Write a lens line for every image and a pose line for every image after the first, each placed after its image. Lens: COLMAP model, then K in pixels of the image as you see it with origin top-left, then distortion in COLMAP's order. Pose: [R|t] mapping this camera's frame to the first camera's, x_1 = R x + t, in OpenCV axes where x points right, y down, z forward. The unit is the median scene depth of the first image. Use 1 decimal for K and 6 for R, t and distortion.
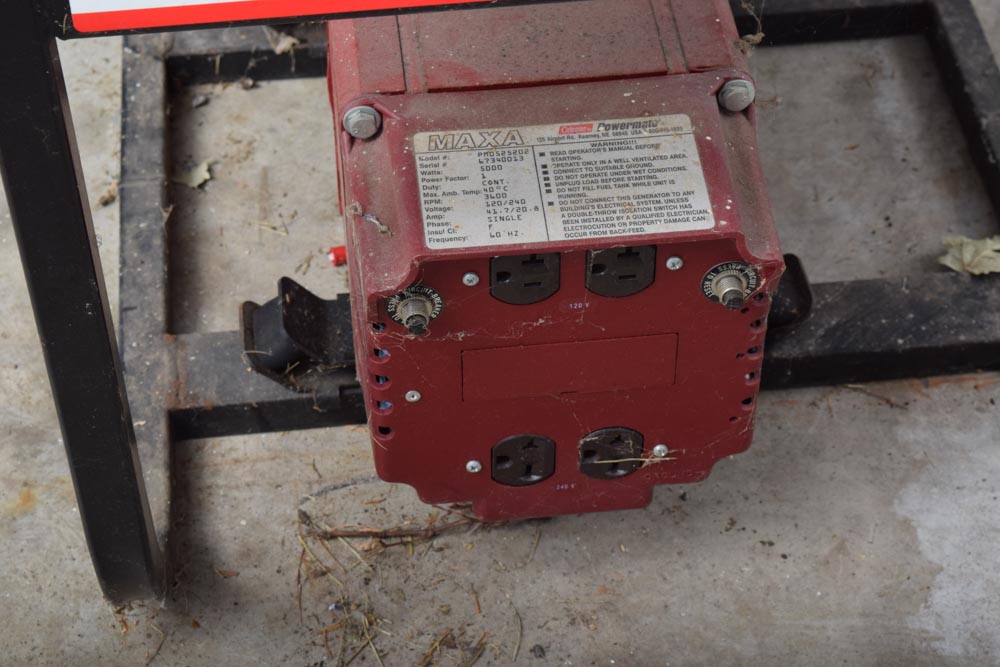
lens RADIAL K [[2174.6, 0, 503.1], [0, 2174.6, 333.5], [0, 0, 1]] dist [0.090890, 0.000000]
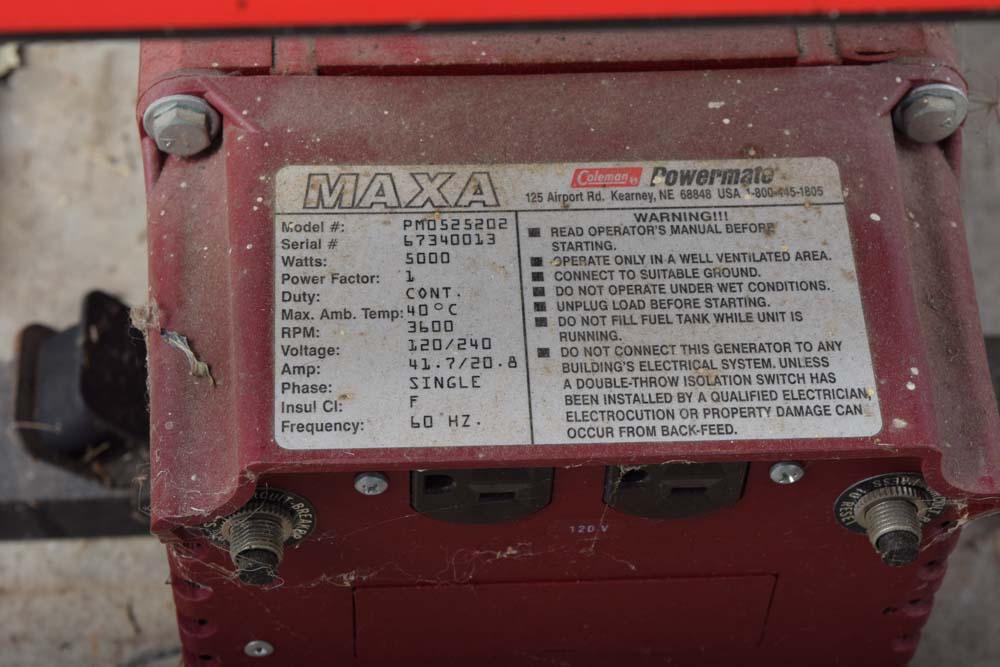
lens RADIAL K [[2222.0, 0, 496.6], [0, 2222.0, 332.6], [0, 0, 1]] dist [0.070679, 0.000000]
pose [[0.997768, 0.066682, -0.003455, 0.012555], [-0.065593, 0.988532, 0.136020, -0.126142], [0.012486, -0.135490, 0.990700, 0.496147]]
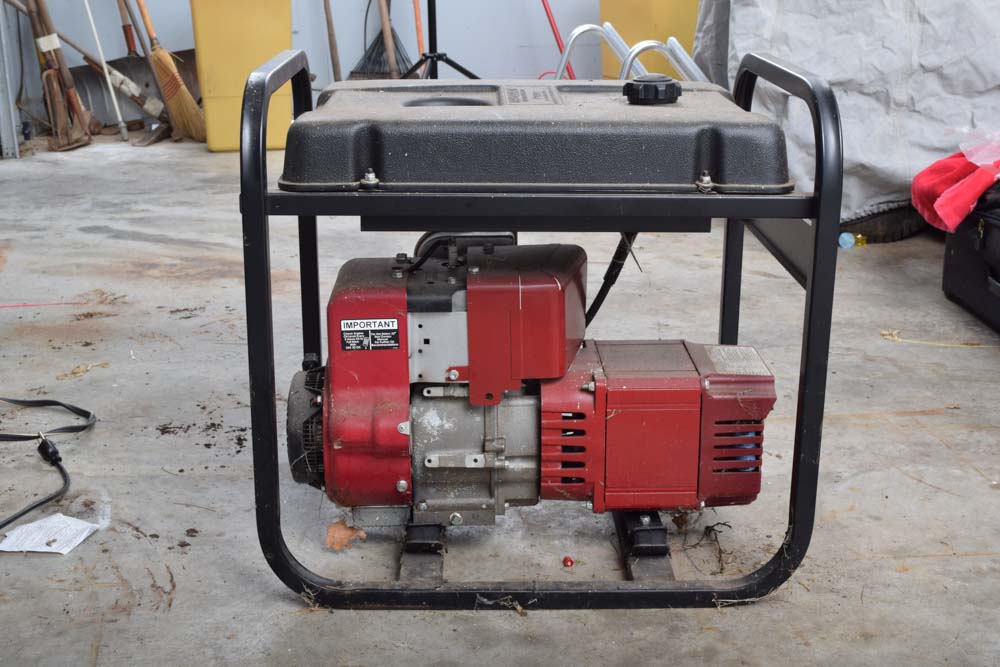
lens RADIAL K [[1320.2, 0, 499.1], [0, 1320.2, 327.1], [0, 0, 1]] dist [-0.040906, 0.000000]
pose [[0.101930, -0.291023, 0.951271, -1.788995], [0.714160, 0.687099, 0.133681, -0.595851], [-0.692521, 0.665733, 0.277873, 0.658141]]
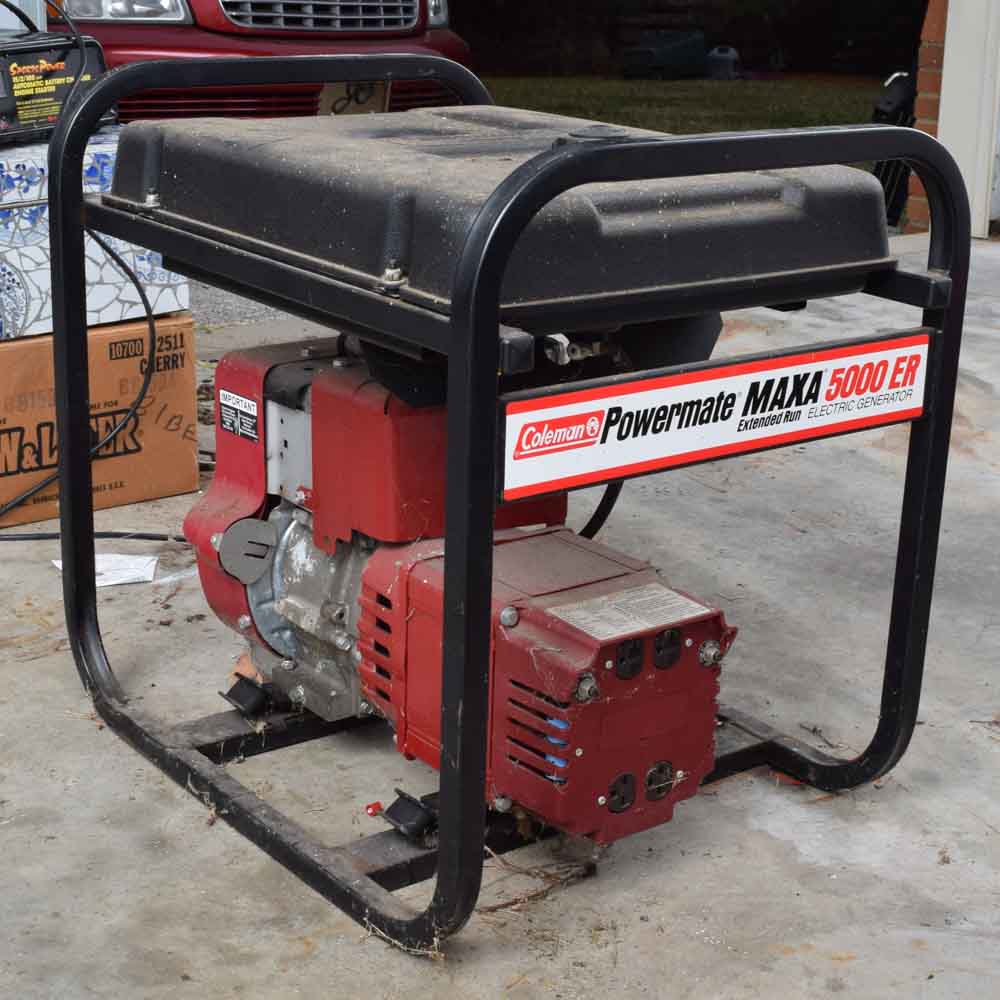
lens RADIAL K [[1842.8, 0, 506.4], [0, 1842.8, 506.6], [0, 0, 1]] dist [-0.060693, 0.000000]
pose [[0.853226, -0.127500, 0.505716, -0.864452], [0.347023, 0.862643, -0.367998, 0.406034], [-0.389332, 0.489481, 0.780275, -0.276021]]
